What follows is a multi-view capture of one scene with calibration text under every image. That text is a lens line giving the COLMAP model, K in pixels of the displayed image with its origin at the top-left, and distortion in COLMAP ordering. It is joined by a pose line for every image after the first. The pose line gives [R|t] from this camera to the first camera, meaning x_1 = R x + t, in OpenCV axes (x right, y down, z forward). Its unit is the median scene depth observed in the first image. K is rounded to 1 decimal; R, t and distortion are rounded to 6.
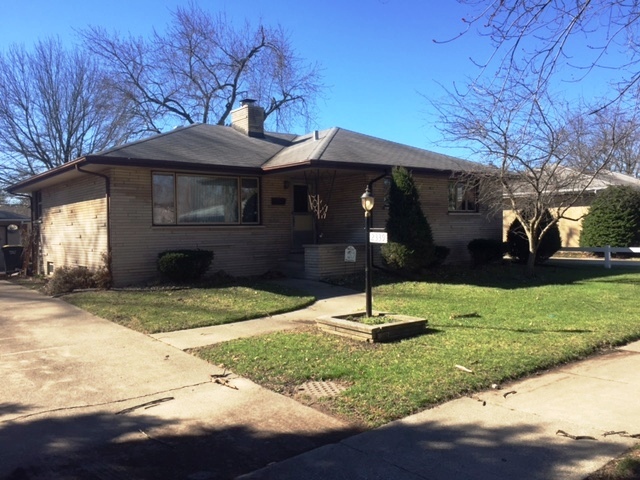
lens RADIAL K [[537.7, 0, 320.3], [0, 537.7, 238.7], [0, 0, 1]] dist [0.005761, -0.024925]
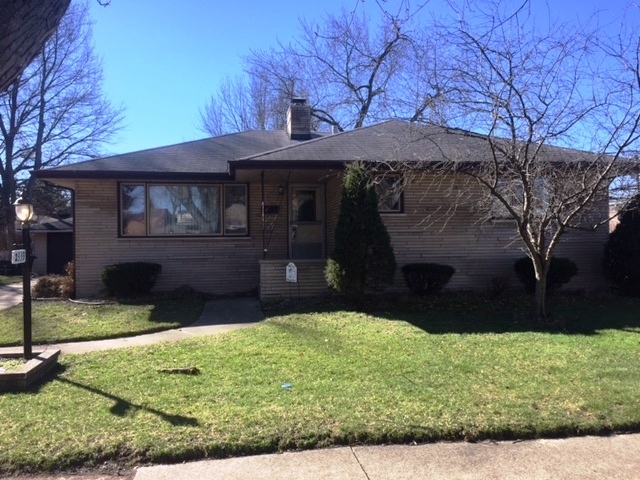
lens RADIAL K [[537.7, 0, 320.0], [0, 537.7, 241.4], [0, 0, 1]] dist [0.005761, -0.024925]
pose [[0.861795, 0.007259, -0.507204, 0.471307], [-0.013494, 0.999872, -0.008617, -0.011503], [0.507077, 0.014270, 0.861783, 0.297641]]
